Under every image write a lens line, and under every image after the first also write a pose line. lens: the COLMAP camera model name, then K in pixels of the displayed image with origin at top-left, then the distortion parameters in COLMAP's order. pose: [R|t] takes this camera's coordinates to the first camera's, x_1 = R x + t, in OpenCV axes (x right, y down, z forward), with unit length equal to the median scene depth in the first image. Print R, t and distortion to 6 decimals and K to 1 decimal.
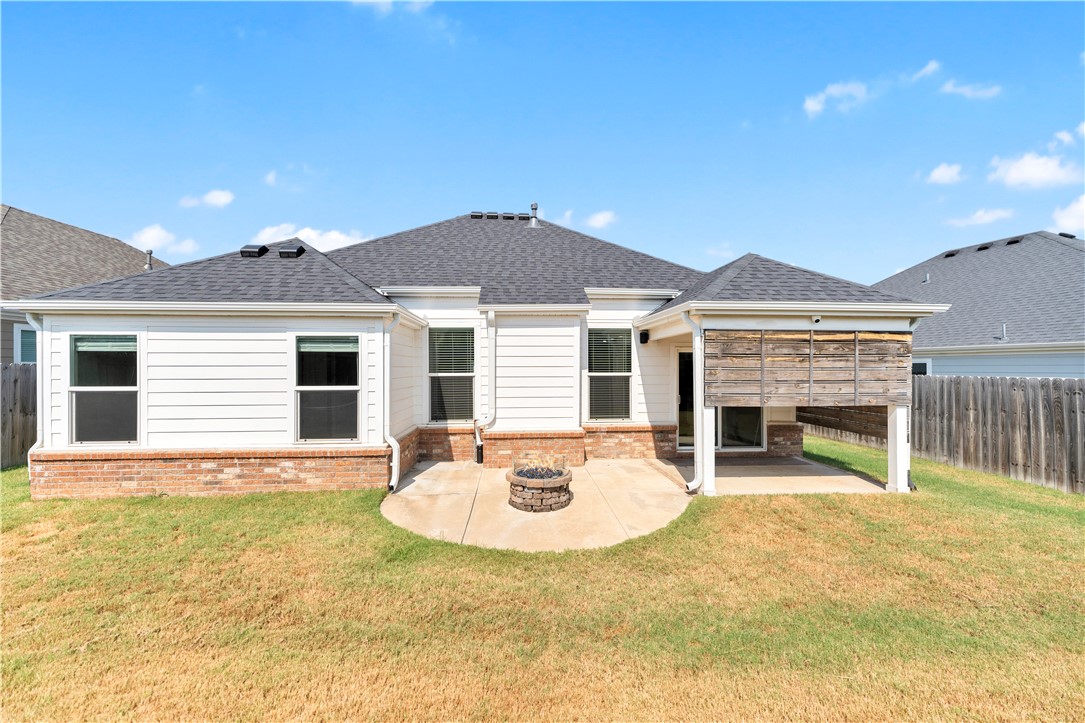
lens RADIAL K [[452.0, 0, 542.4], [0, 452.0, 363.7], [0, 0, 1]] dist [0.000203, -0.000678]
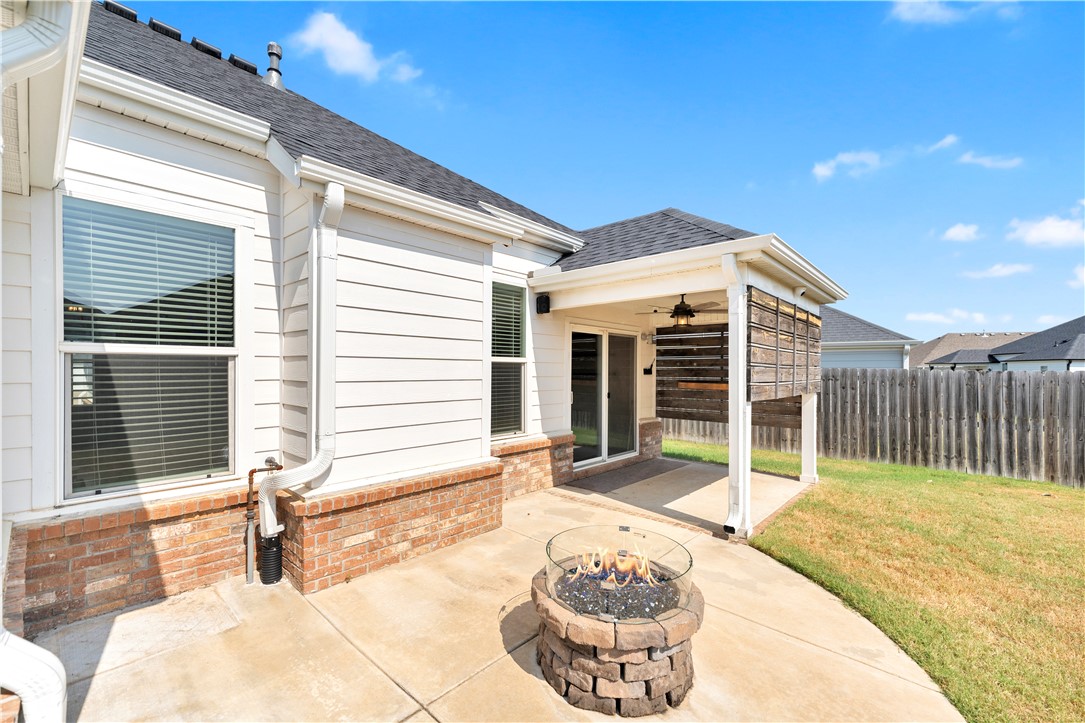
lens RADIAL K [[452.0, 0, 544.9], [0, 452.0, 371.8], [0, 0, 1]] dist [0.000203, -0.000678]
pose [[0.704124, 0.003967, 0.710066, -0.239259], [-0.010604, 0.999932, 0.004928, 0.036608], [-0.709998, -0.011000, 0.704118, 0.548499]]
